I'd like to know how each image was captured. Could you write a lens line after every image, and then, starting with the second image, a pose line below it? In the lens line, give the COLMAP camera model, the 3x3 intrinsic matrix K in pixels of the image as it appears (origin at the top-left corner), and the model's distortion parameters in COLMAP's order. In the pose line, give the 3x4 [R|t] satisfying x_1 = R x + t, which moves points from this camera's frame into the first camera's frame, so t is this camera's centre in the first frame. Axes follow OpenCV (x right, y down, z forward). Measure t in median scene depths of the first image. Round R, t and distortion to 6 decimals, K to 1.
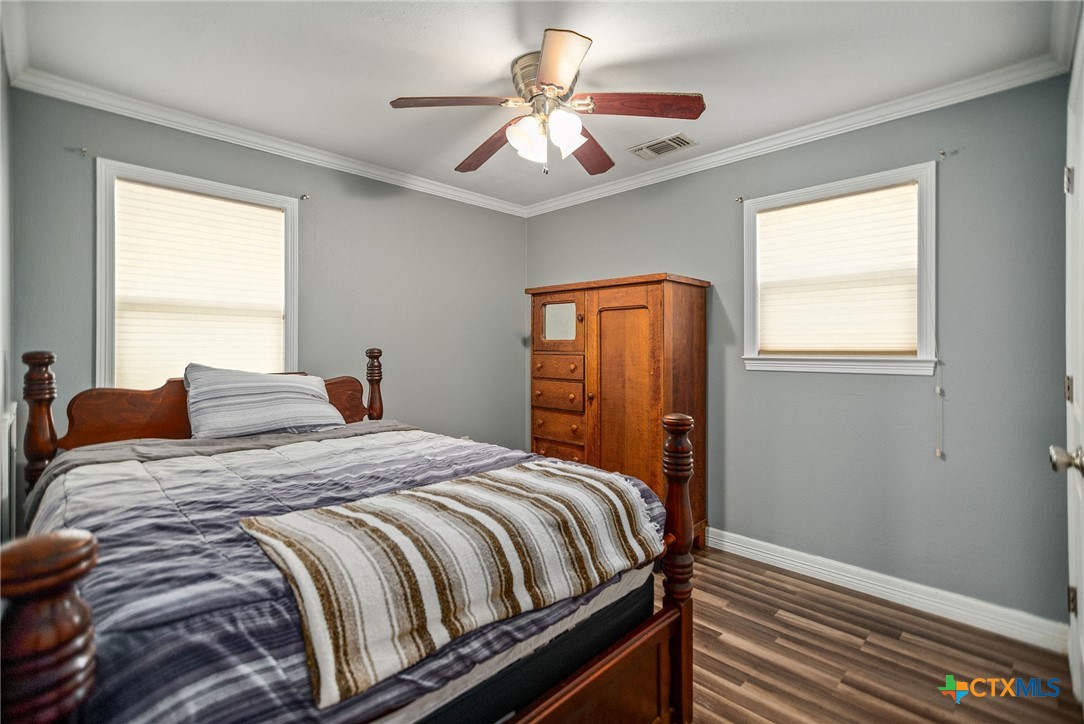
lens RADIAL K [[482.3, 0, 540.4], [0, 482.3, 355.7], [0, 0, 1]] dist [0.000830, 0.001905]
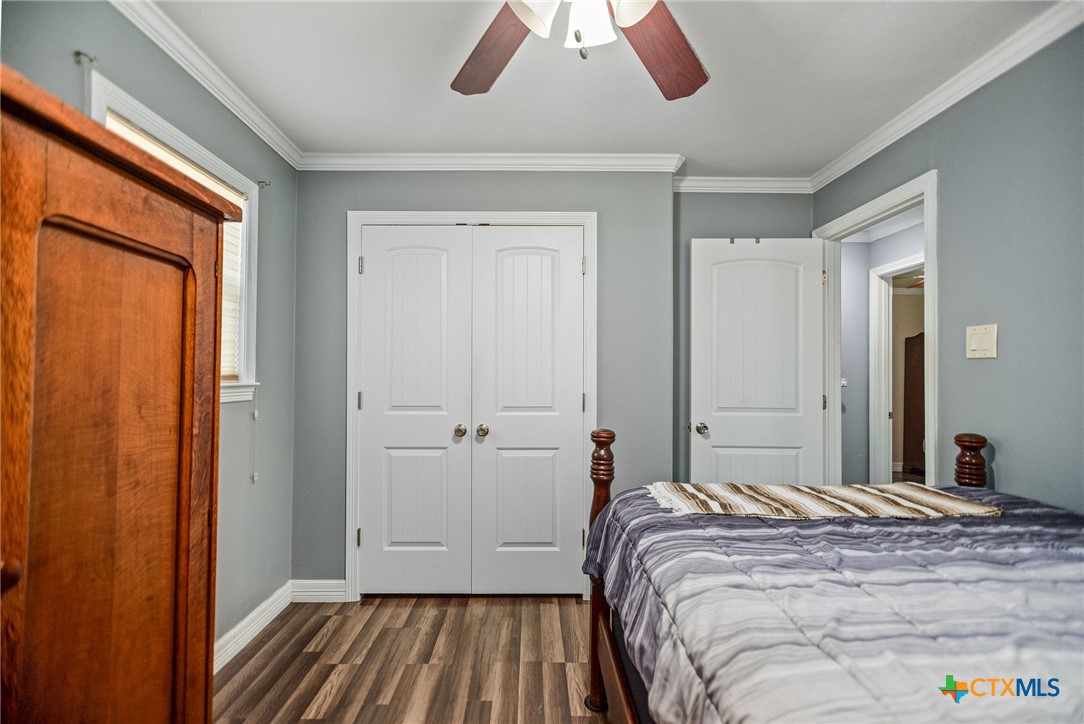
lens RADIAL K [[482.3, 0, 542.7], [0, 482.3, 367.8], [0, 0, 1]] dist [0.000830, 0.001905]
pose [[-0.703028, 0.006503, 0.711132, -0.314530], [0.000252, 0.999960, -0.008896, -0.016588], [-0.711162, -0.006075, -0.703002, 1.279872]]
